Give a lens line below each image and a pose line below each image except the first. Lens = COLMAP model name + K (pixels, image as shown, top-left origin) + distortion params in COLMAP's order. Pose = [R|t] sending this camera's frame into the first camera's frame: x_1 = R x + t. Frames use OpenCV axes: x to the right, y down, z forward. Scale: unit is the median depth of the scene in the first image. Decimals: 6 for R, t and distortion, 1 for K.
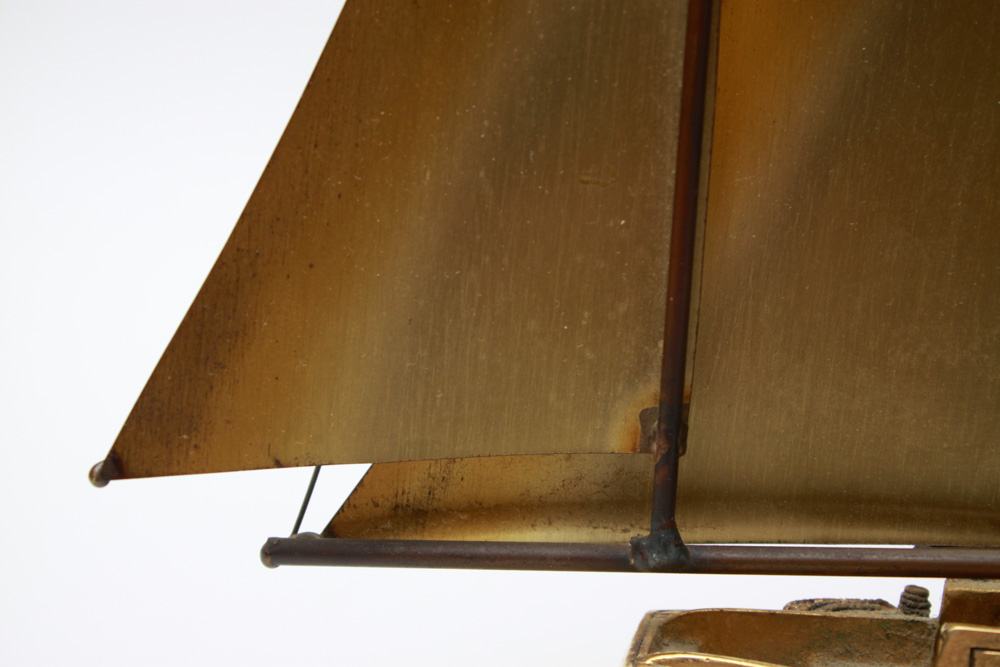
lens RADIAL K [[2189.6, 0, 504.3], [0, 2189.6, 334.8], [0, 0, 1]] dist [0.090852, 0.000000]
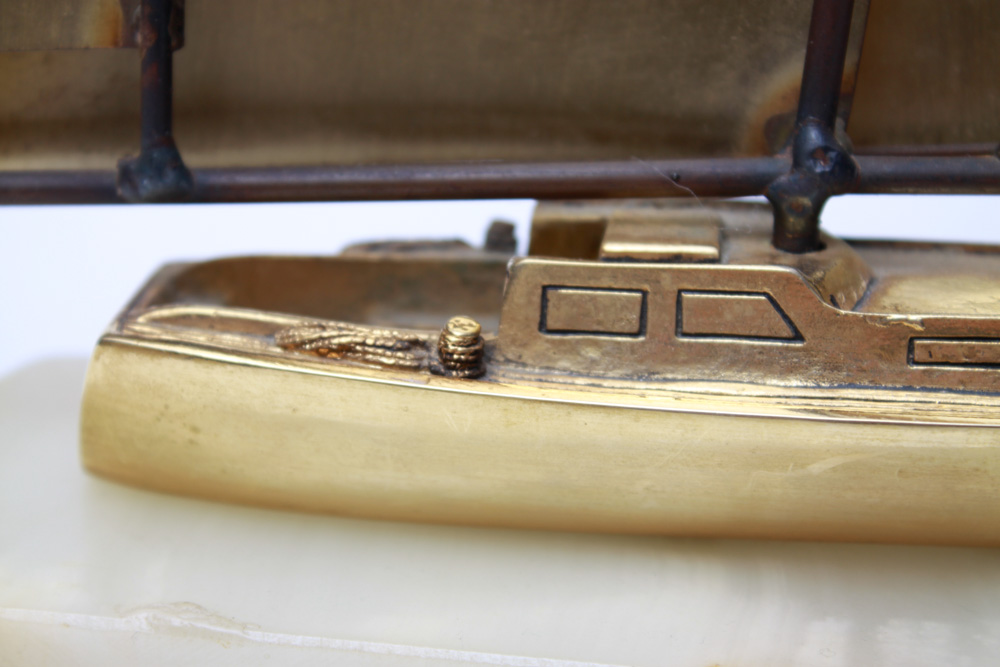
lens RADIAL K [[2372.8, 0, 496.7], [0, 2372.8, 337.2], [0, 0, 1]] dist [0.072902, 0.000000]
pose [[0.995951, -0.028672, 0.085199, 0.117141], [0.017320, 0.991216, 0.131111, 0.047306], [-0.088210, -0.129104, 0.987700, 0.162621]]
